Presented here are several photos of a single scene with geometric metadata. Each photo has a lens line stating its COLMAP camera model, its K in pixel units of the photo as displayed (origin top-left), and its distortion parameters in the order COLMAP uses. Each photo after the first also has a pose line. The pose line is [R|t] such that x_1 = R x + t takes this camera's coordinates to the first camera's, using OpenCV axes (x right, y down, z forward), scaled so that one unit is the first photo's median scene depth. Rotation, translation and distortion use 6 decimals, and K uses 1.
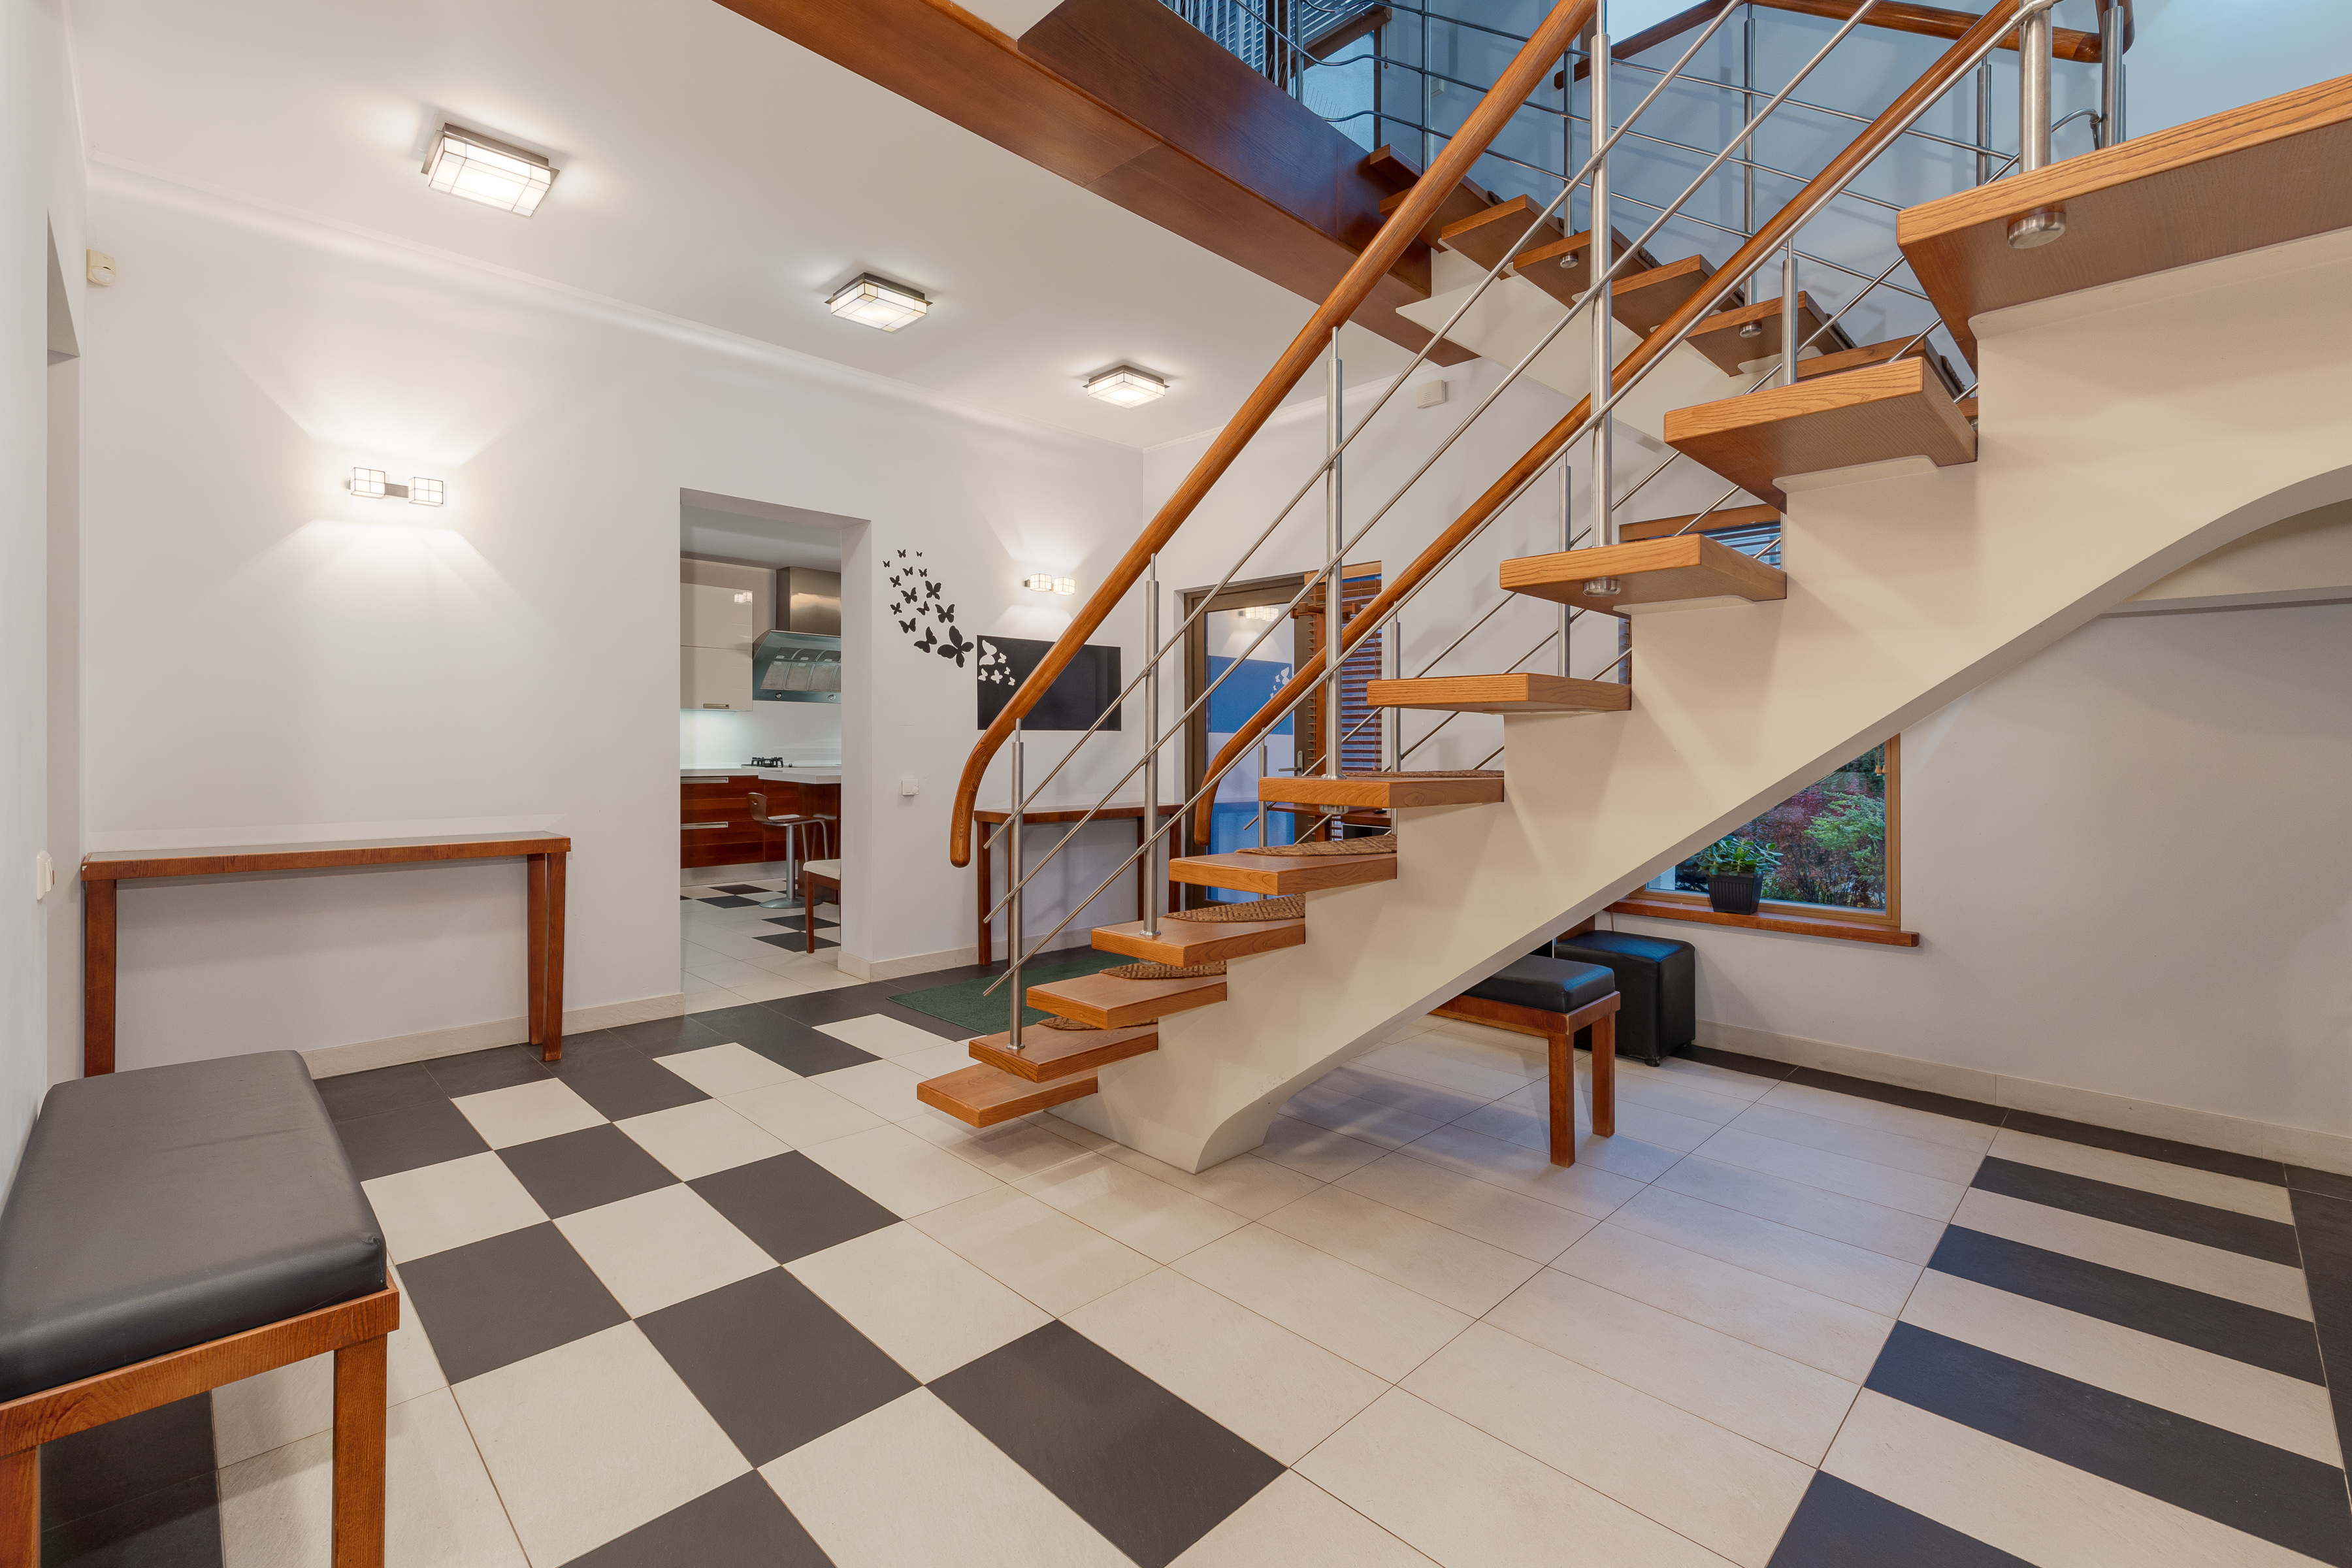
lens RADIAL K [[1023.6, 0, 1176.5], [0, 1023.6, 735.3], [0, 0, 1]] dist [0.002968, -0.000099]
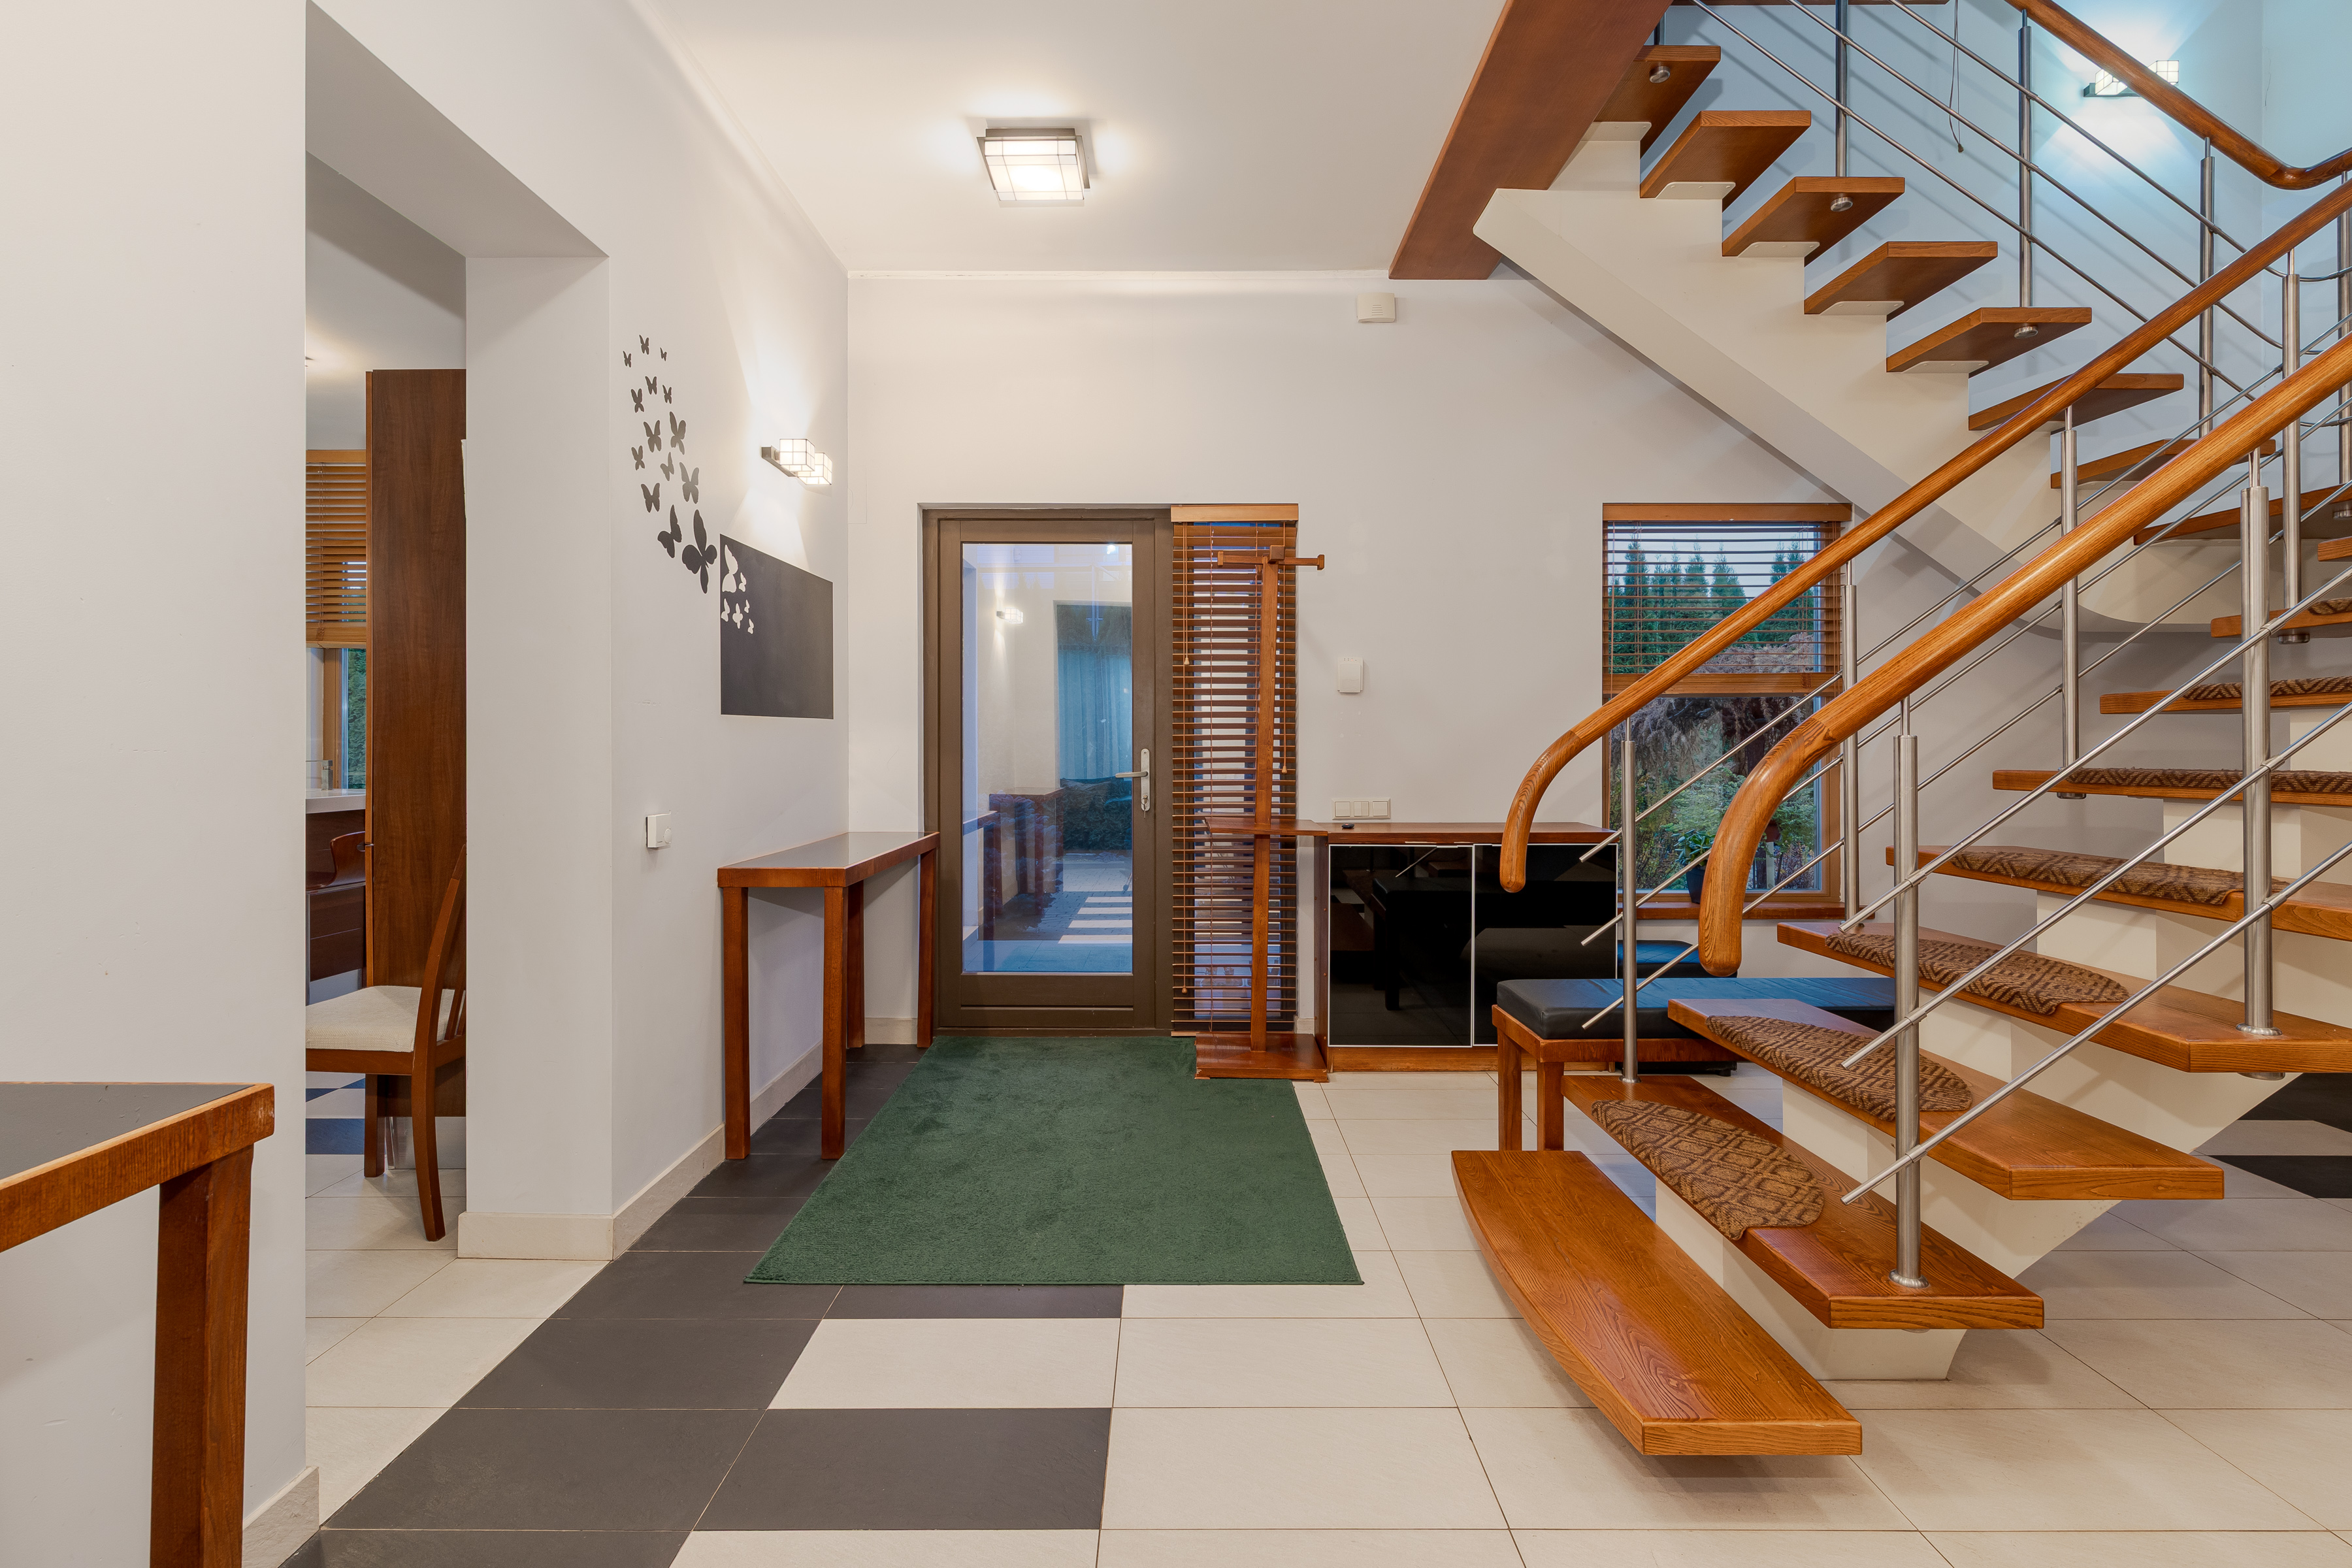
lens RADIAL K [[1113.1, 0, 1179.2], [0, 1113.1, 745.0], [0, 0, 1]] dist [-0.000743, -0.000062]
pose [[0.709529, -0.004731, 0.704661, -0.452865], [-0.007304, 0.999874, 0.014067, 0.001290], [-0.704639, -0.015128, 0.709405, 0.443198]]
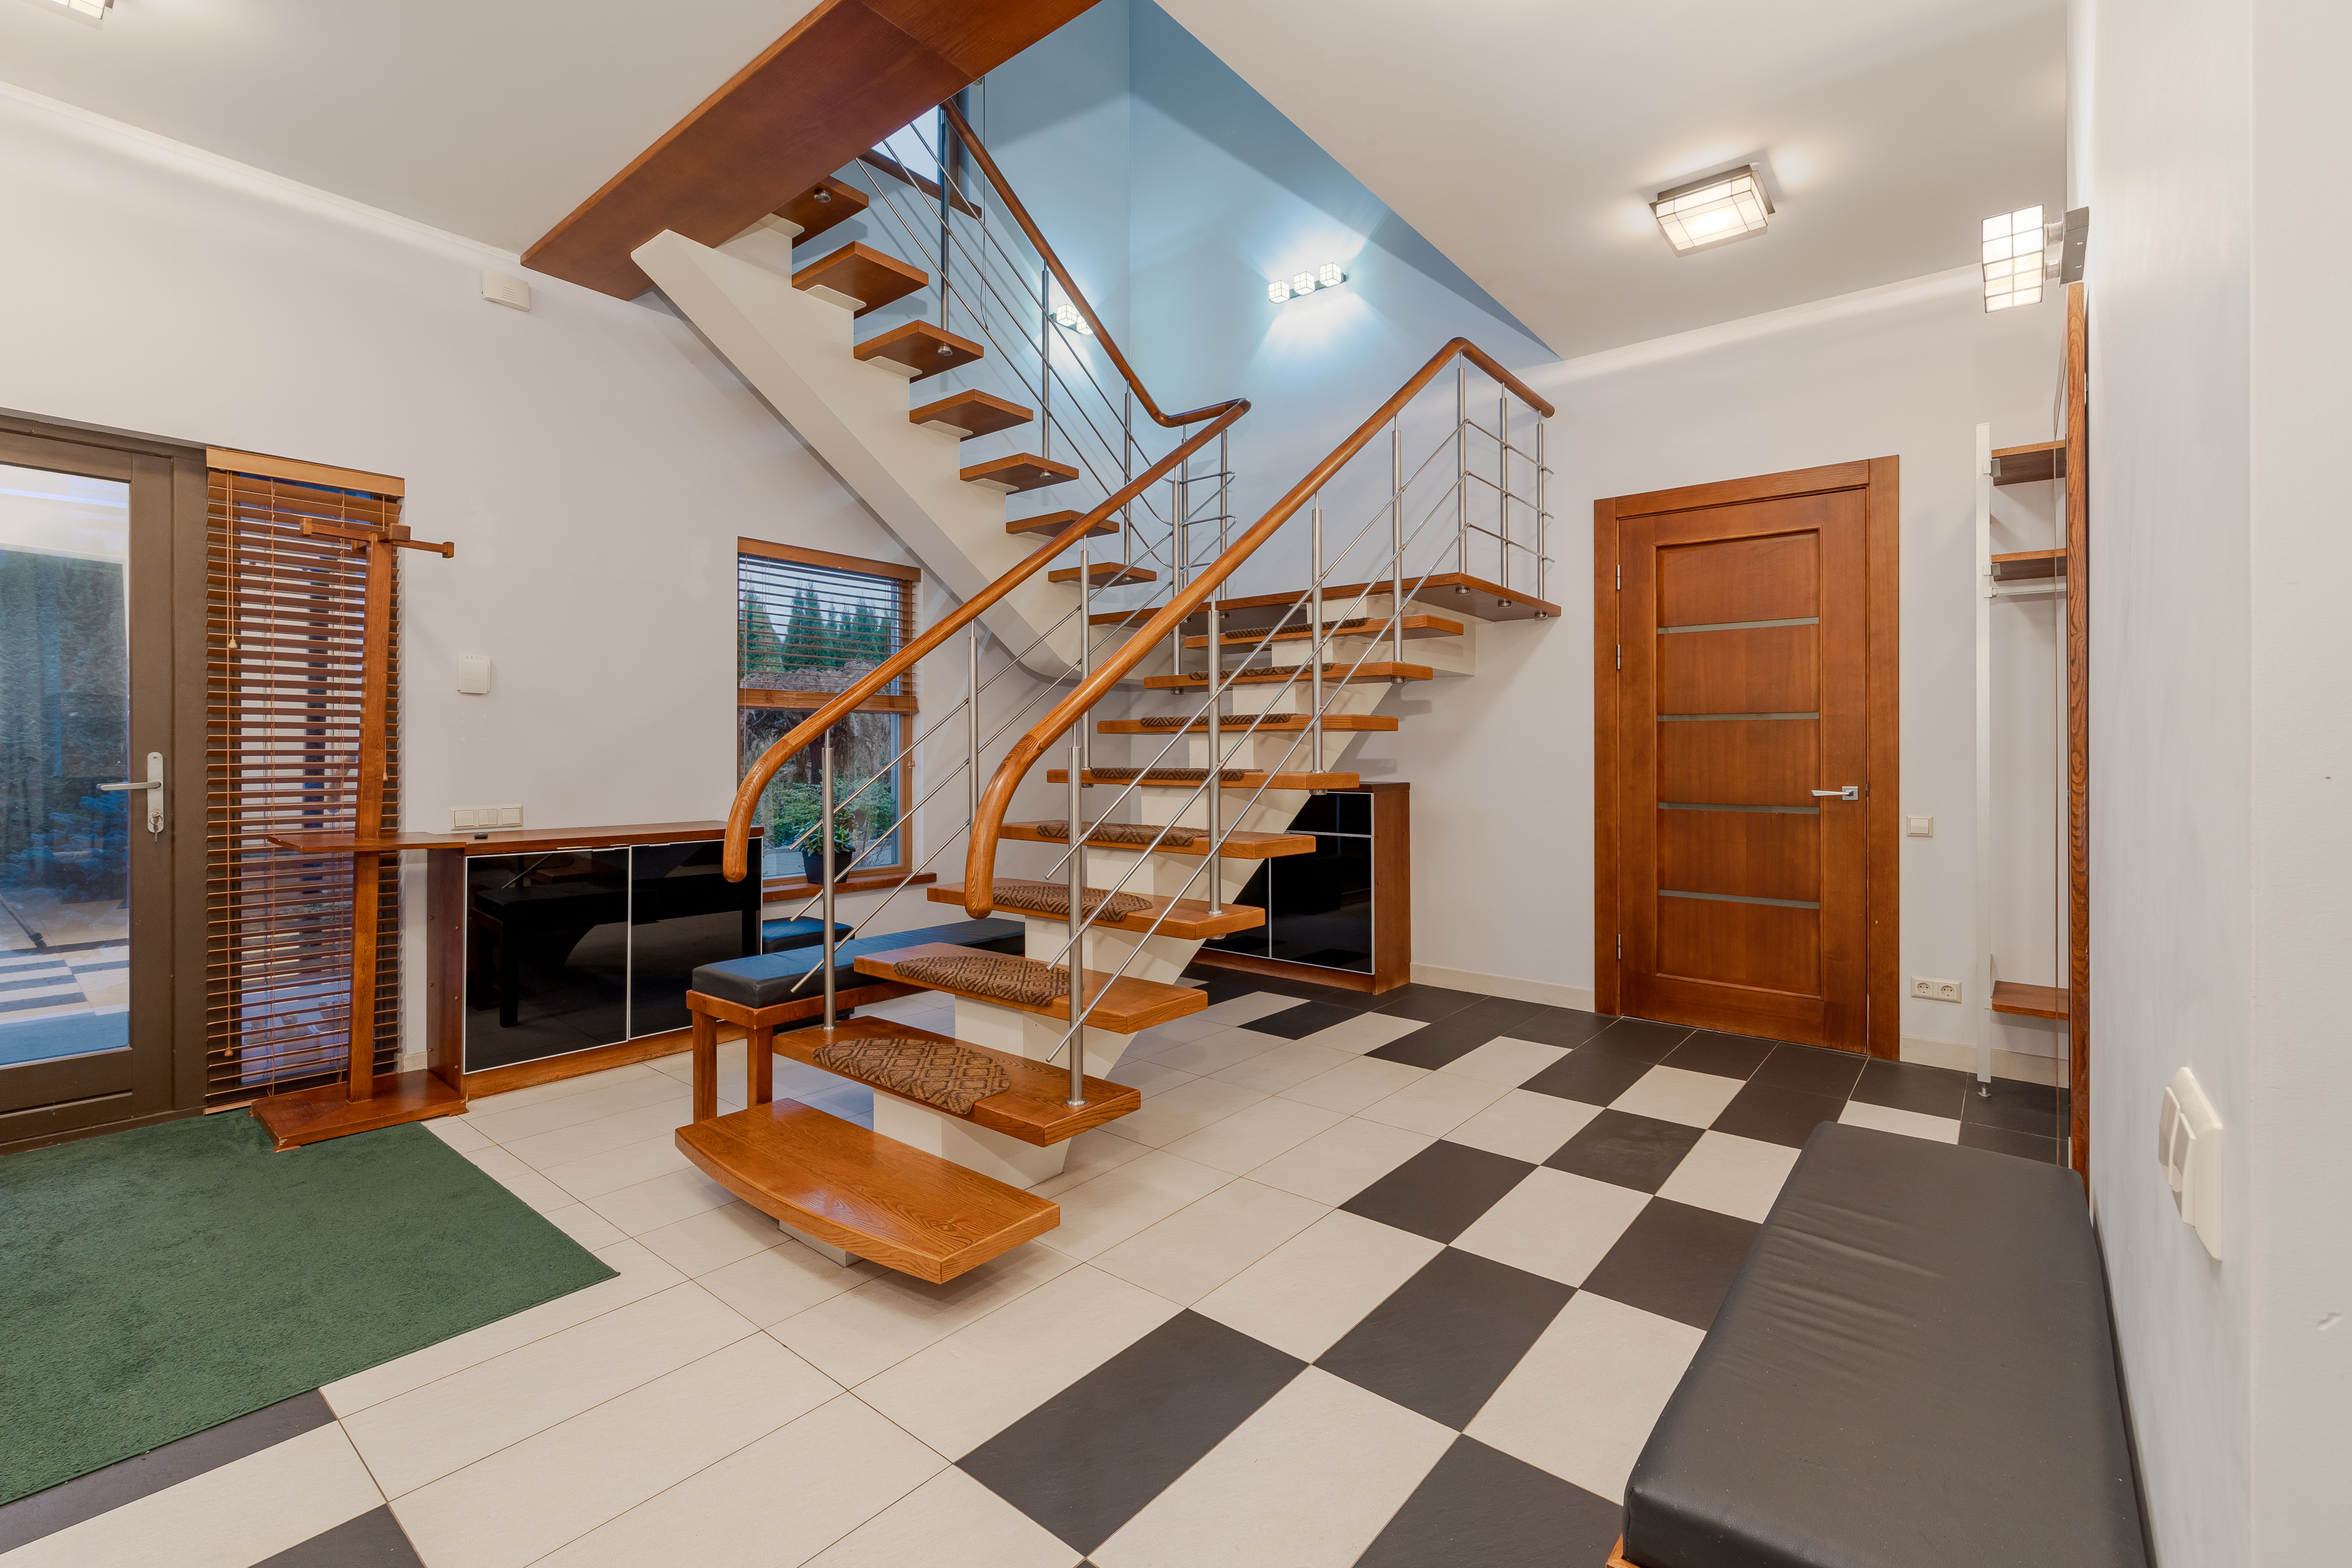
lens RADIAL K [[1017.3, 0, 1178.7], [0, 1017.3, 747.5], [0, 0, 1]] dist [0.001131, -0.000763]
pose [[-0.102205, 0.000059, 0.994763, -0.529945], [-0.022364, 0.999747, -0.002357, 0.001481], [-0.994512, -0.022488, -0.102177, 0.524038]]
